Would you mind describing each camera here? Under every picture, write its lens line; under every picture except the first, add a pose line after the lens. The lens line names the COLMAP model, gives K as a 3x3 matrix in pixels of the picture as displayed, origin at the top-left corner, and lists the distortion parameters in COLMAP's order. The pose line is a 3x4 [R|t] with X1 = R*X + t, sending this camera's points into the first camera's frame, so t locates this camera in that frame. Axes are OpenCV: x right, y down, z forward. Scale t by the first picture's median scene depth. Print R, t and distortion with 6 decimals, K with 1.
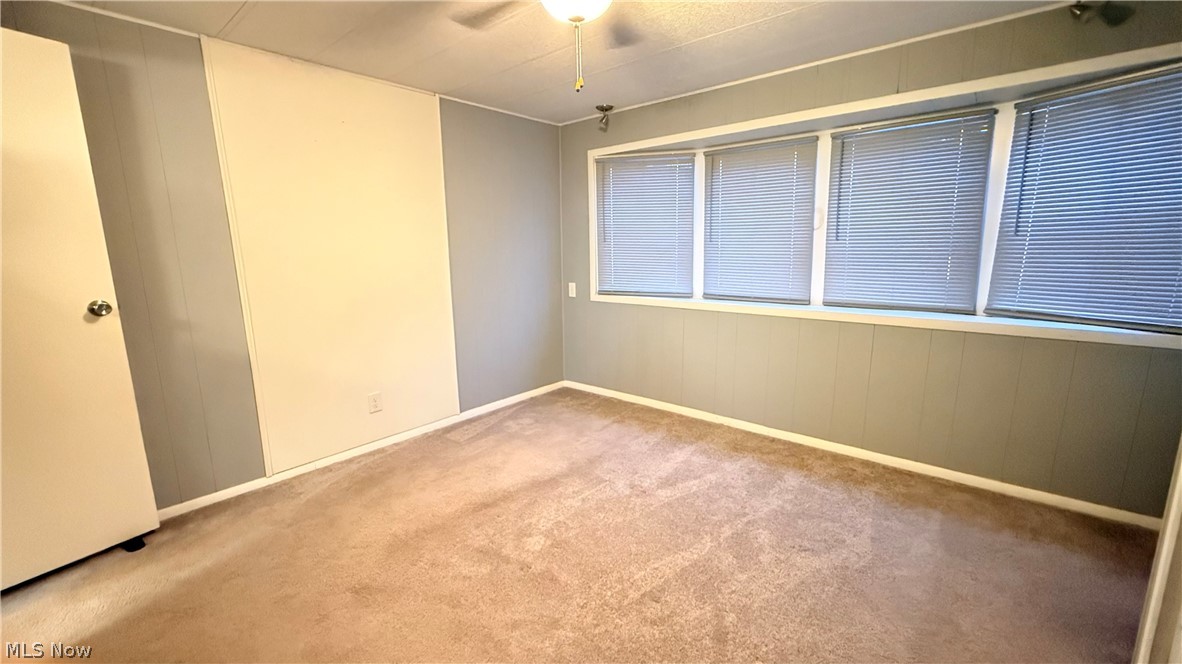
lens RADIAL K [[472.3, 0, 594.2], [0, 472.3, 334.7], [0, 0, 1]] dist [-0.002340, -0.000385]
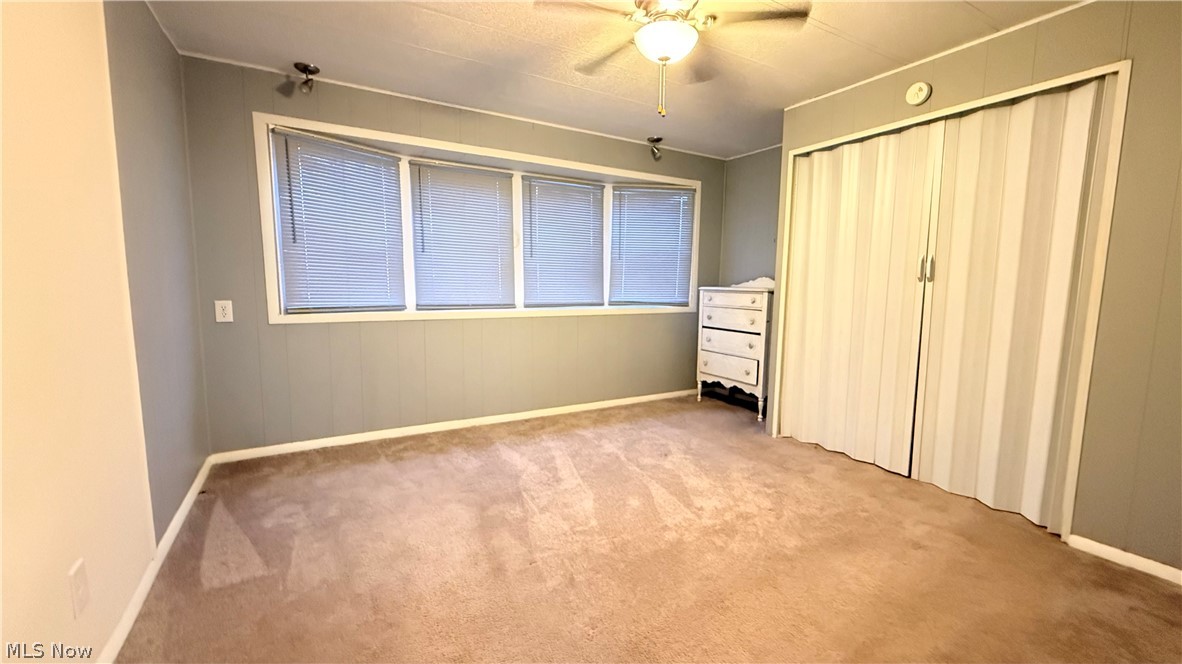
lens RADIAL K [[472.3, 0, 593.1], [0, 472.3, 332.7], [0, 0, 1]] dist [-0.002340, -0.000385]
pose [[0.336972, -0.100681, 0.936116, -0.652503], [0.139952, 0.988577, 0.055945, -0.039815], [-0.931055, 0.112160, 0.347213, 0.392477]]
